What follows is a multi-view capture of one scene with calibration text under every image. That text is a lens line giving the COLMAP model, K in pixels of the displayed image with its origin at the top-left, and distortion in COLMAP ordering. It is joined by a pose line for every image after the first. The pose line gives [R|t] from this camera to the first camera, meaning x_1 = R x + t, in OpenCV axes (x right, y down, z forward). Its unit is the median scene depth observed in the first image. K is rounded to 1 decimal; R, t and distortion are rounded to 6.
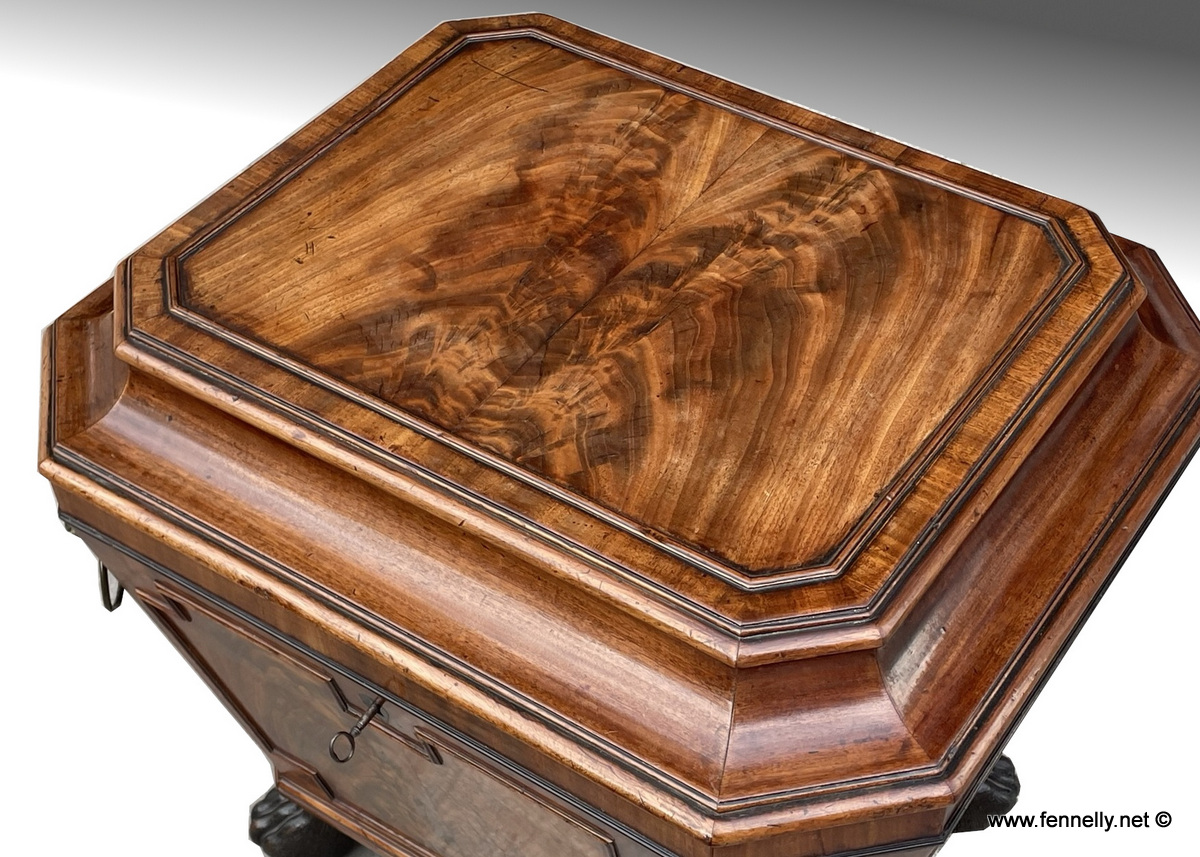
lens RADIAL K [[1790.8, 0, 661.6], [0, 1790.8, 430.0], [0, 0, 1]] dist [0.113728, 0.010008]
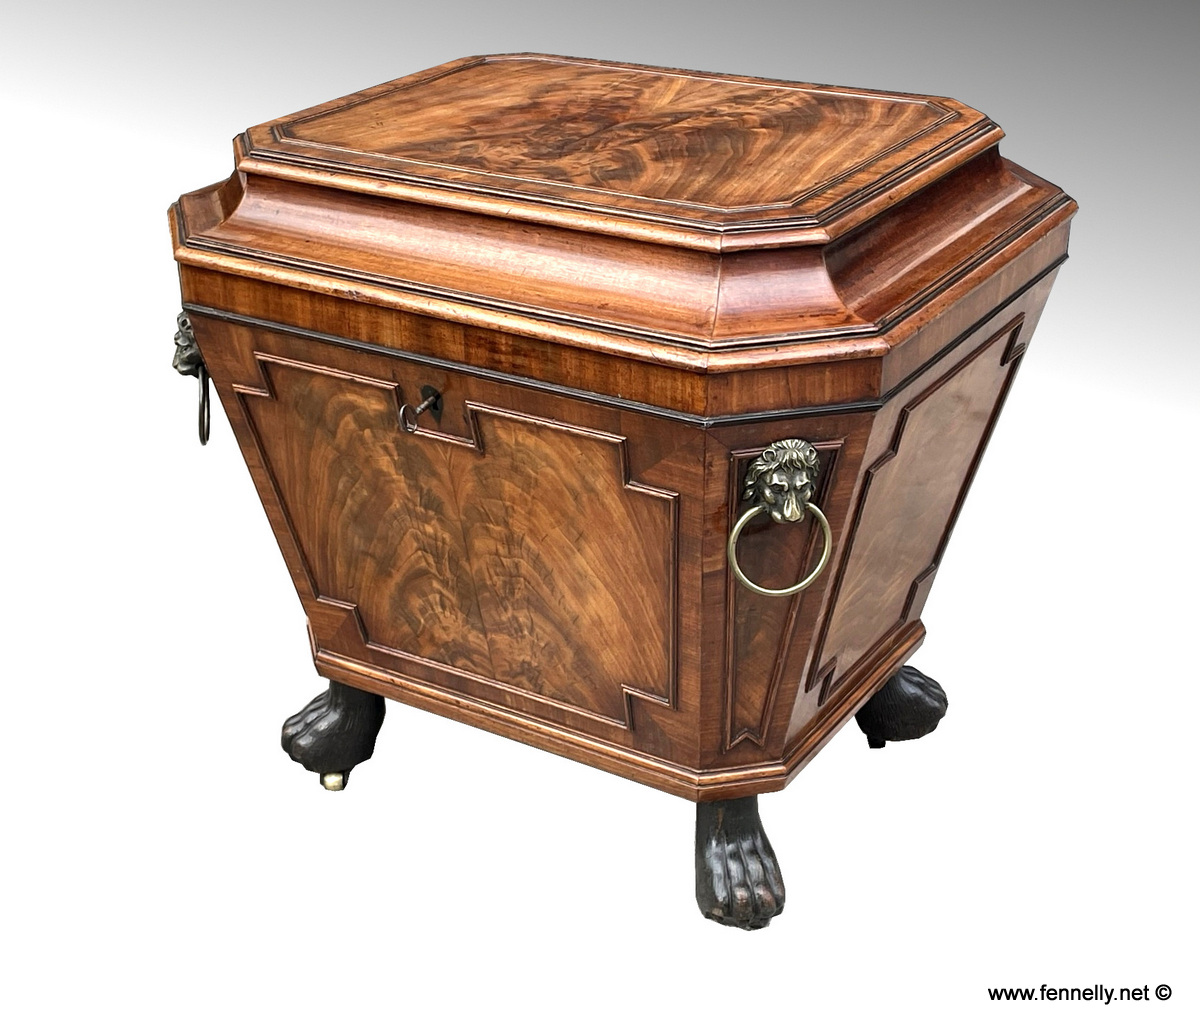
lens RADIAL K [[1765.8, 0, 600.0], [0, 1765.8, 515.0], [0, 0, 1]] dist [0.111757, 0.018641]
pose [[0.999593, -0.012316, 0.025749, -0.071817], [0.020162, 0.943223, -0.331549, 0.633939], [-0.020204, 0.331933, 0.943087, -0.156268]]
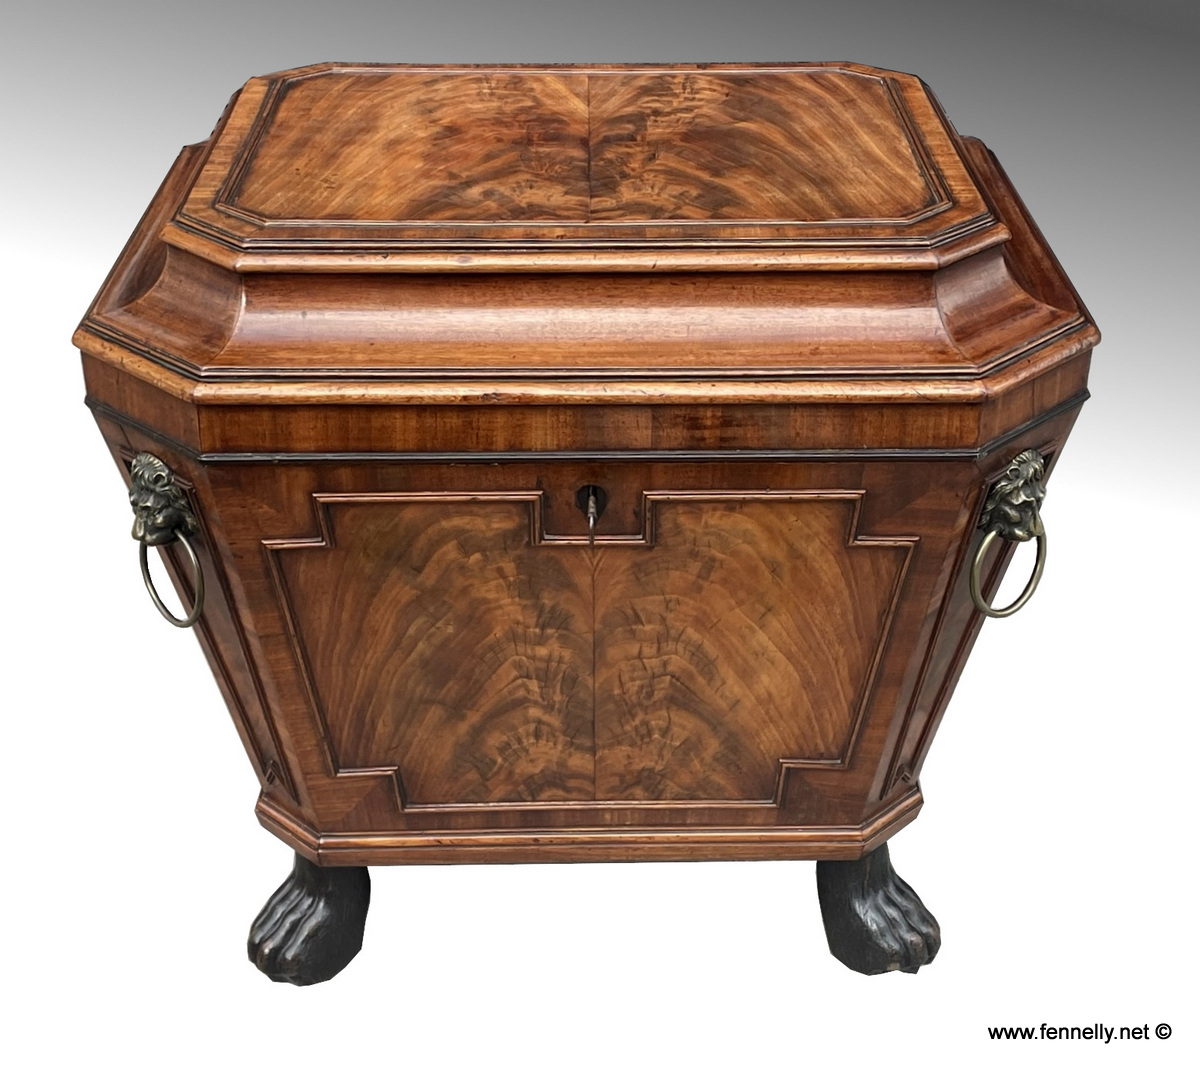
lens RADIAL K [[1919.1, 0, 600.0], [0, 1919.1, 534.5], [0, 0, 1]] dist [0.121256, -0.057243]
pose [[0.821520, -0.254177, 0.510392, -0.725046], [0.392745, 0.901181, -0.183366, 0.374406], [-0.413348, 0.351093, 0.840165, 0.043516]]
